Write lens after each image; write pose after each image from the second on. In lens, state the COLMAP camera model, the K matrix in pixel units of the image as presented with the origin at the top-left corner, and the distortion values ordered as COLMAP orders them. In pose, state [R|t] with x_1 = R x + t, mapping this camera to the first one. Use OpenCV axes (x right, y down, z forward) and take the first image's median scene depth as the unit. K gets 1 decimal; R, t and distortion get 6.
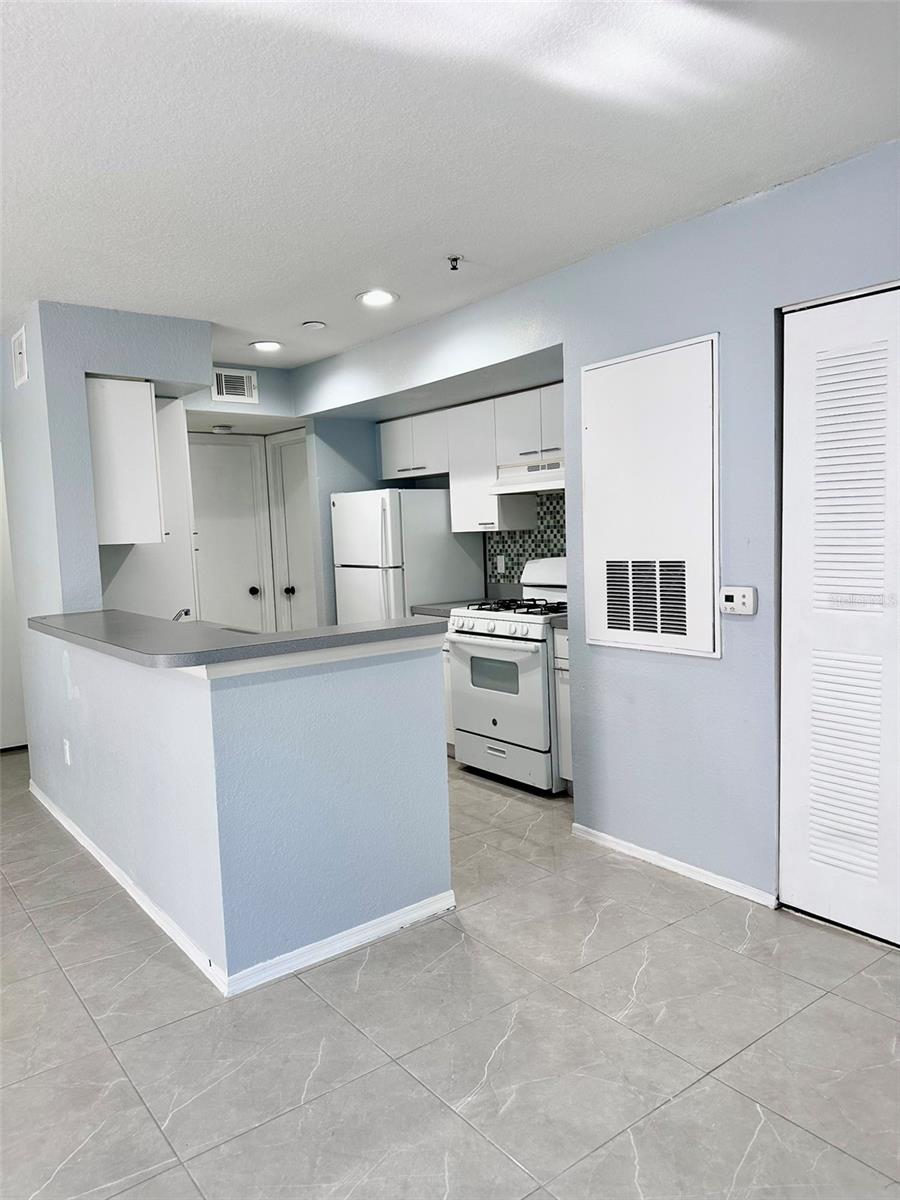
lens RADIAL K [[845.3, 0, 455.6], [0, 845.3, 607.4], [0, 0, 1]] dist [0.062442, -0.069527]
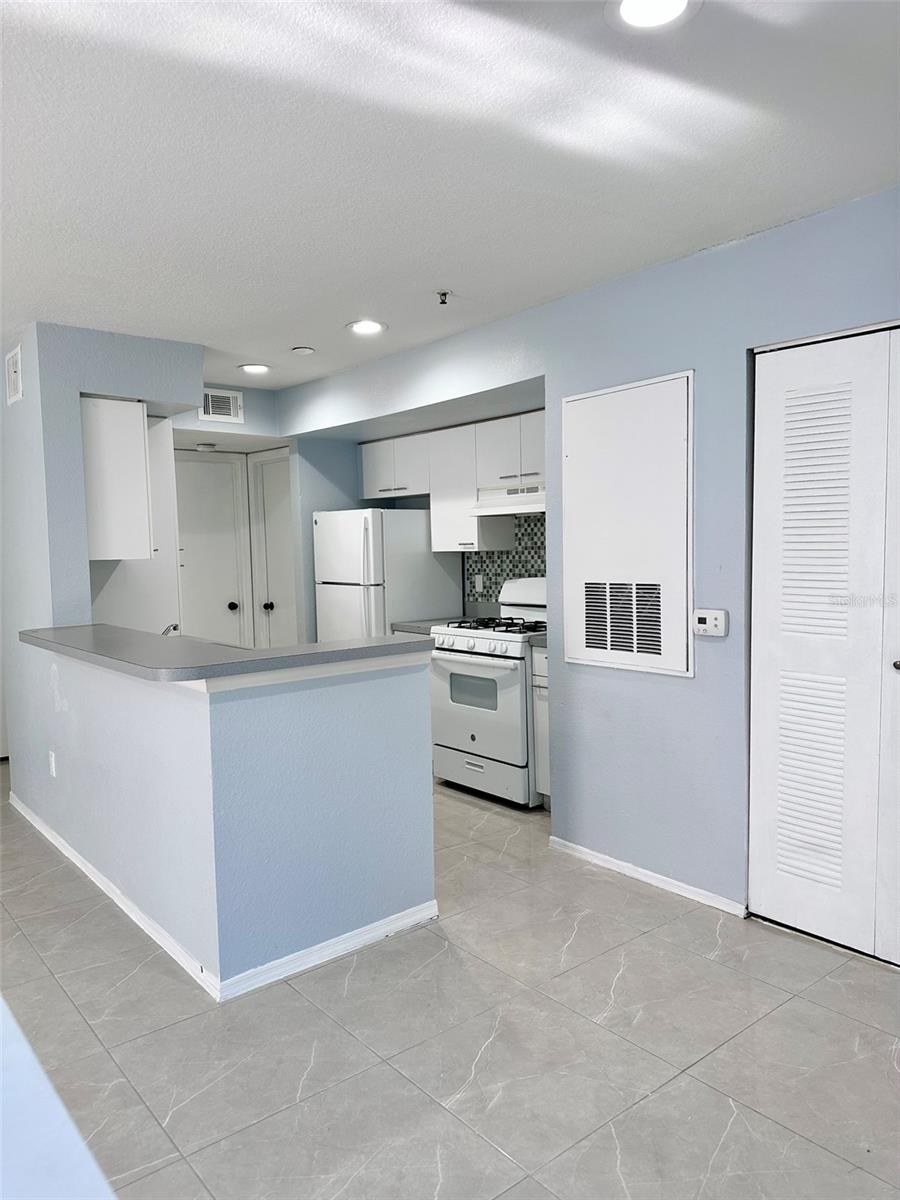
lens RADIAL K [[845.3, 0, 450.2], [0, 845.3, 605.8], [0, 0, 1]] dist [0.062442, -0.069527]
pose [[0.999445, 0.012364, 0.030944, -0.020085], [-0.011694, 0.999696, -0.021726, -0.002010], [-0.031203, 0.021352, 0.999285, -0.036331]]
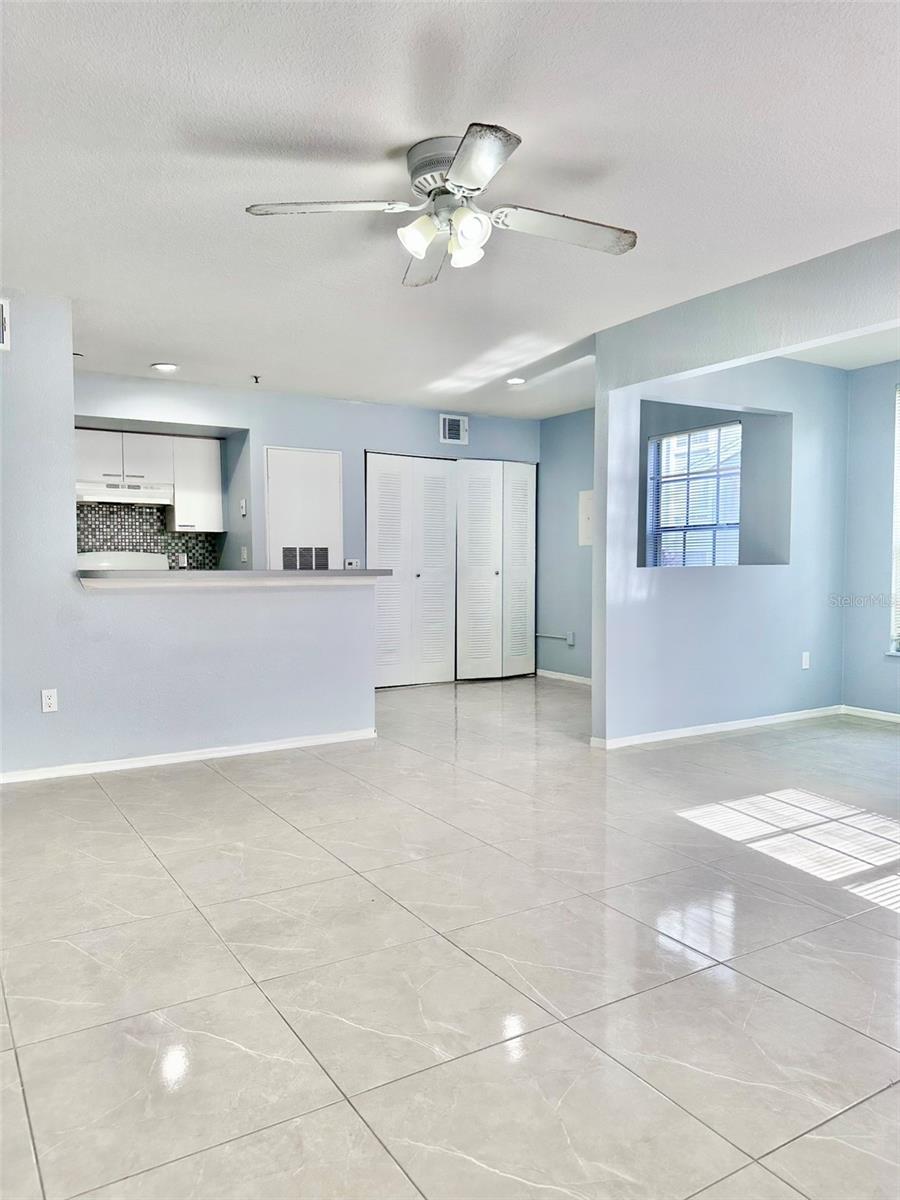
lens RADIAL K [[845.3, 0, 450.3], [0, 845.3, 602.2], [0, 0, 1]] dist [0.062442, -0.069527]
pose [[0.097005, -0.009123, 0.995242, -1.718151], [0.088946, 0.996036, 0.000461, 0.103625], [-0.991301, 0.088478, 0.097432, 0.439537]]
